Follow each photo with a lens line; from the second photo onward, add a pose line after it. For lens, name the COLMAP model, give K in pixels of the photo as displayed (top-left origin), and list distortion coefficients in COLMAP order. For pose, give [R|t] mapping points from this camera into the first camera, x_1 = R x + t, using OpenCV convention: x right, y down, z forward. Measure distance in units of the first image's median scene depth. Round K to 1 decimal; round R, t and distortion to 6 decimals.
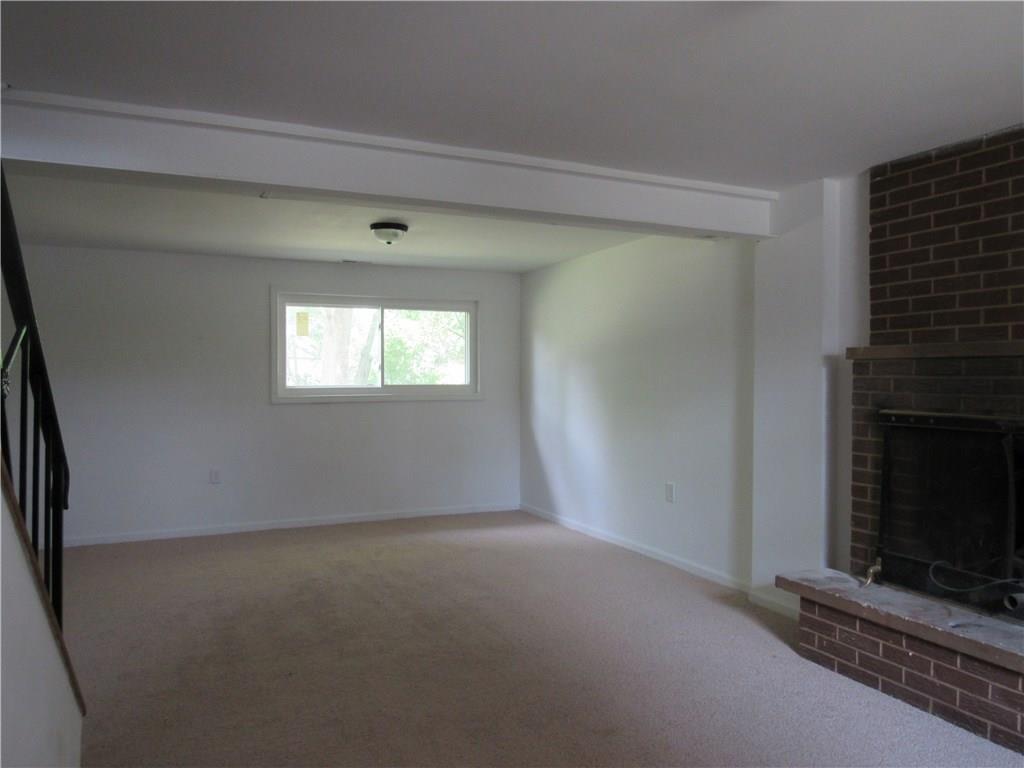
lens RADIAL K [[726.7, 0, 509.6], [0, 726.7, 376.5], [0, 0, 1]] dist [-0.049164, 0.020388]
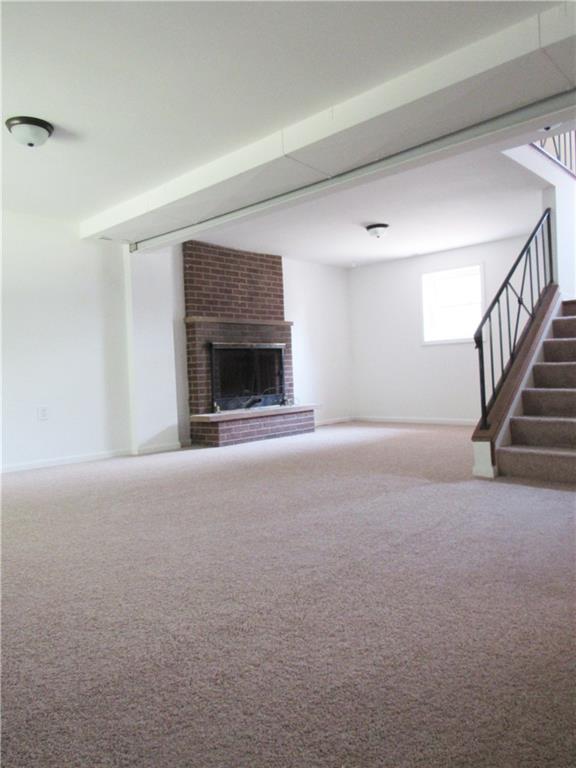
lens RADIAL K [[545.0, 0, 287.6], [0, 545.0, 385.7], [0, 0, 1]] dist [-0.049164, 0.020388]
pose [[-0.353668, -0.006717, 0.935347, -1.381370], [0.043861, 0.998755, 0.023757, 0.168281], [-0.934342, 0.049427, -0.352934, 1.479549]]
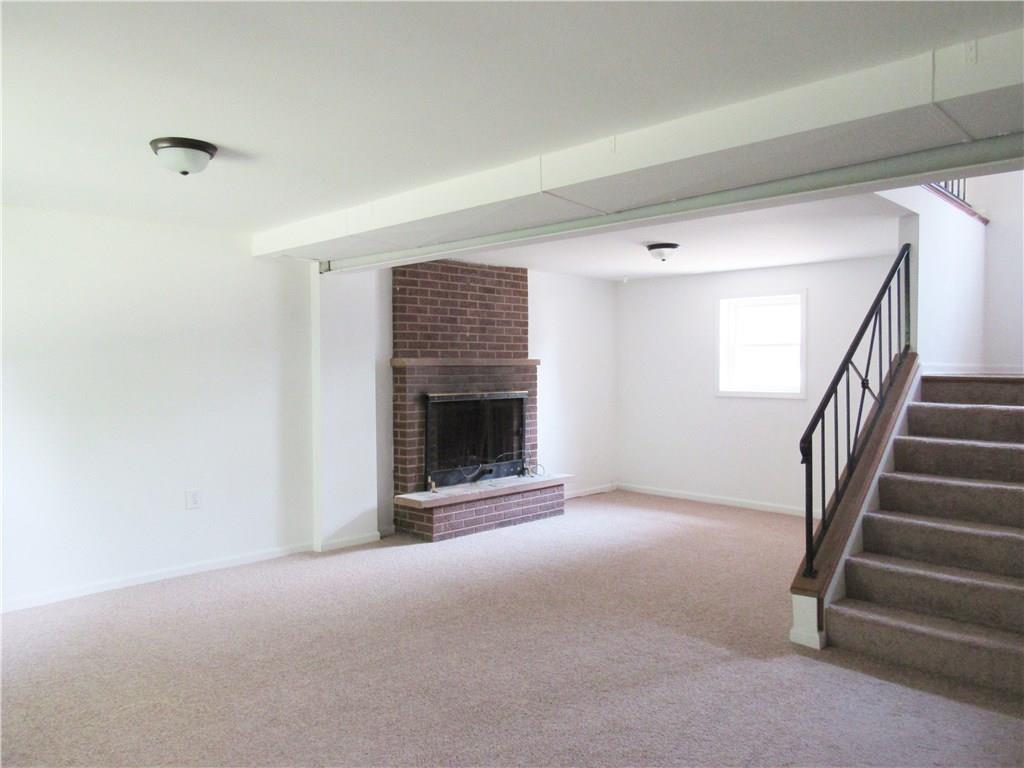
lens RADIAL K [[726.7, 0, 510.2], [0, 726.7, 384.6], [0, 0, 1]] dist [-0.049164, 0.020388]
pose [[-0.335775, -0.021978, 0.941686, -1.312412], [0.007293, 0.999637, 0.025931, -0.024323], [-0.941914, 0.015575, -0.335493, 1.469294]]
